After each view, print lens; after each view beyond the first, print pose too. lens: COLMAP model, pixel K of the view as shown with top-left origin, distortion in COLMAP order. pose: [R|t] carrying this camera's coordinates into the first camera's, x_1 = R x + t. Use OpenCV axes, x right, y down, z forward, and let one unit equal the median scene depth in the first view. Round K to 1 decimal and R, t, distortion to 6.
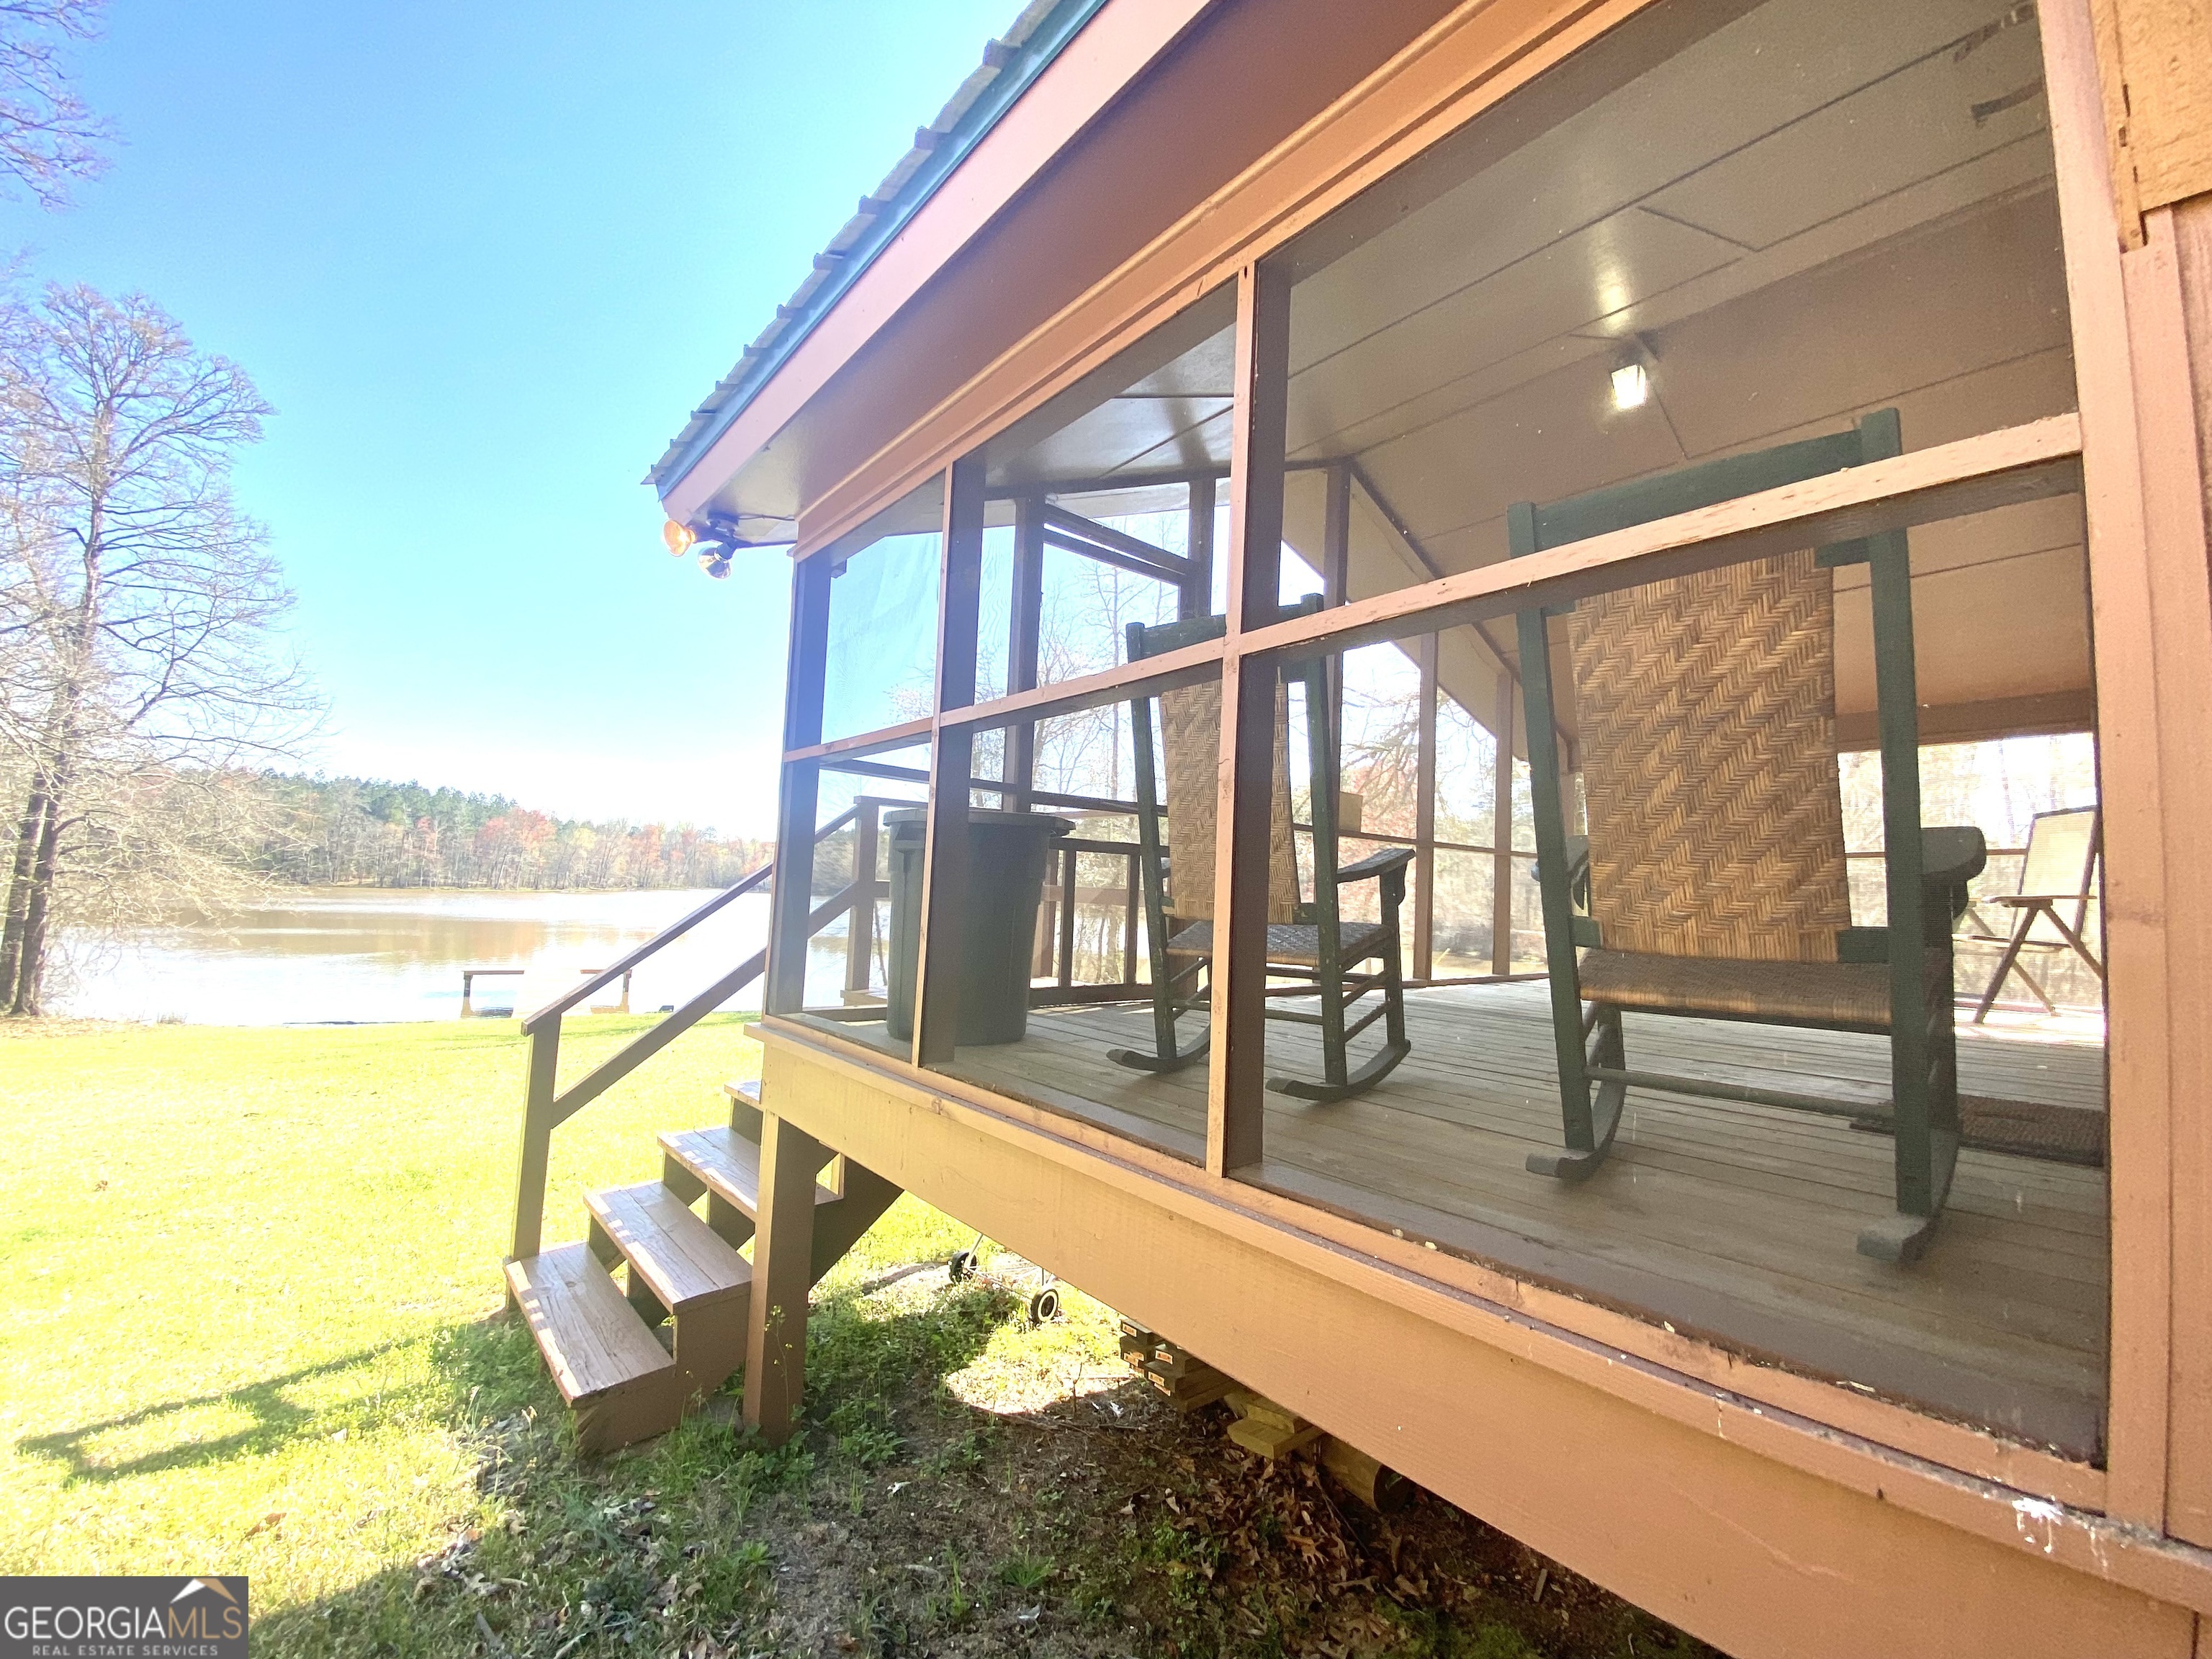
lens RADIAL K [[895.8, 0, 1106.0], [0, 895.8, 829.5], [0, 0, 1]] dist [0.000905, -0.012268]
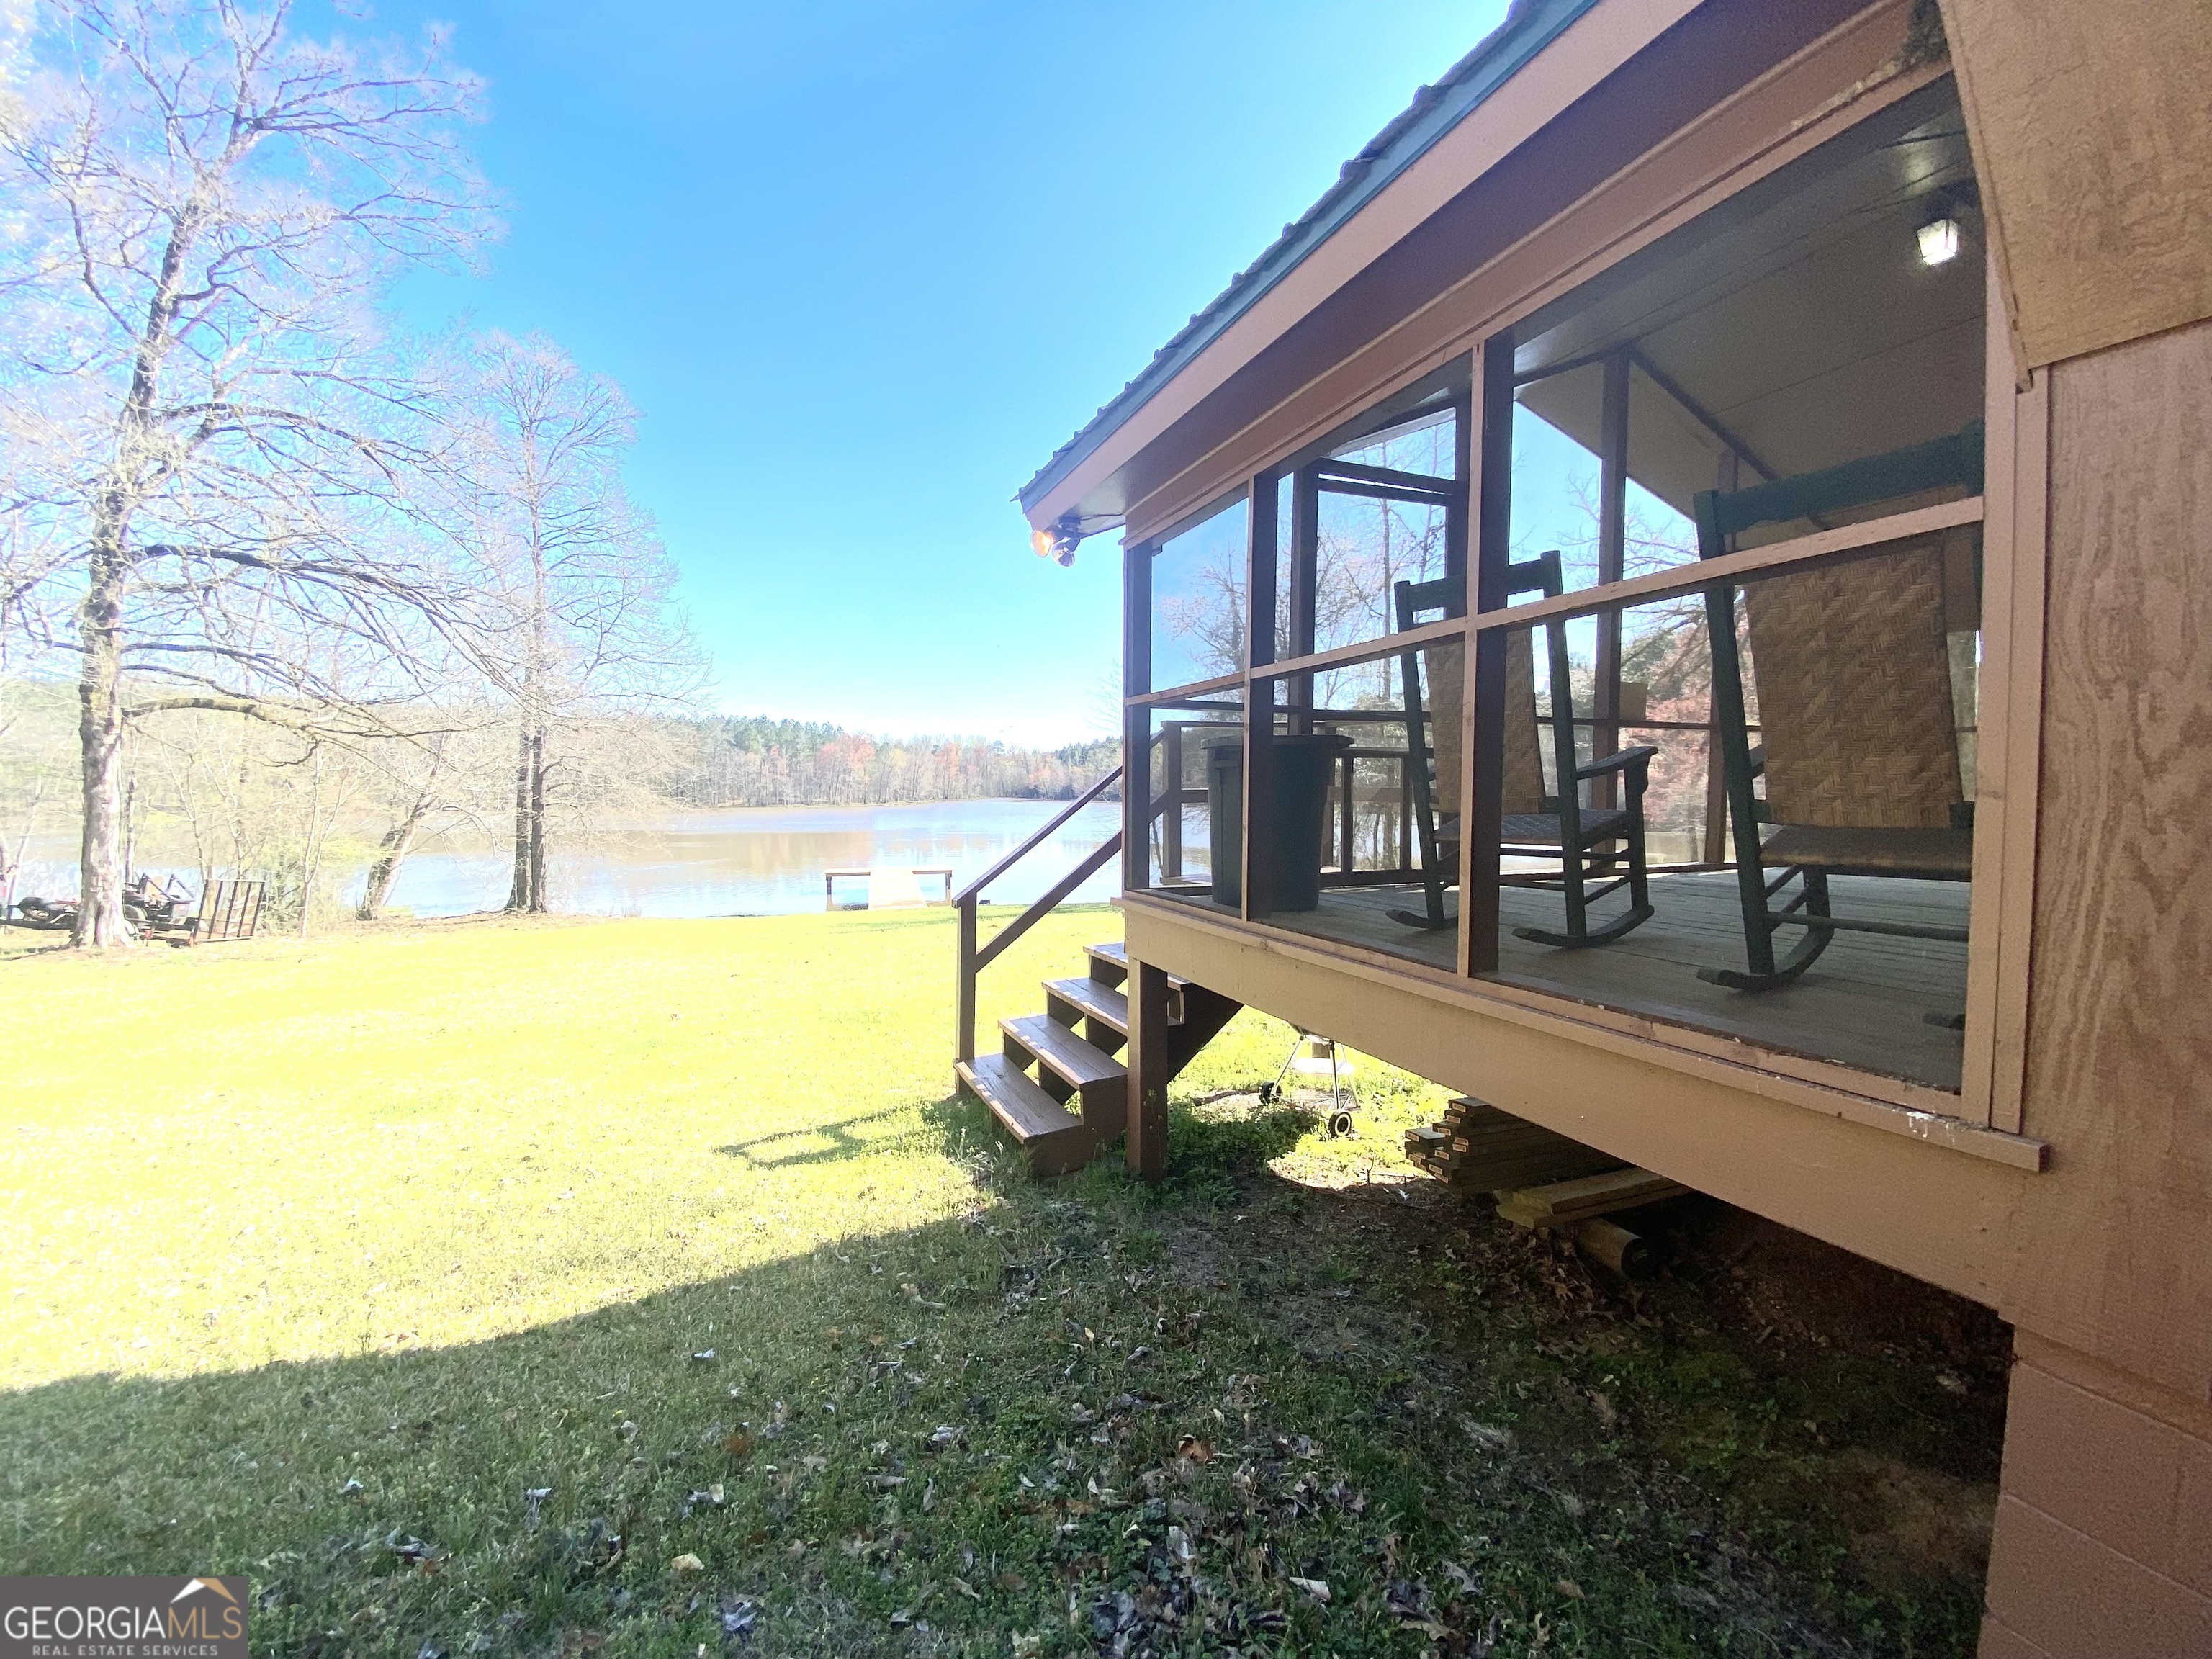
lens RADIAL K [[893.6, 0, 1098.6], [0, 893.6, 829.7], [0, 0, 1]] dist [0.024307, -0.023303]
pose [[0.952636, -0.025922, -0.303006, -0.000957], [0.059756, 0.992892, 0.102928, -0.028466], [0.298184, -0.116159, 0.947414, -0.289560]]
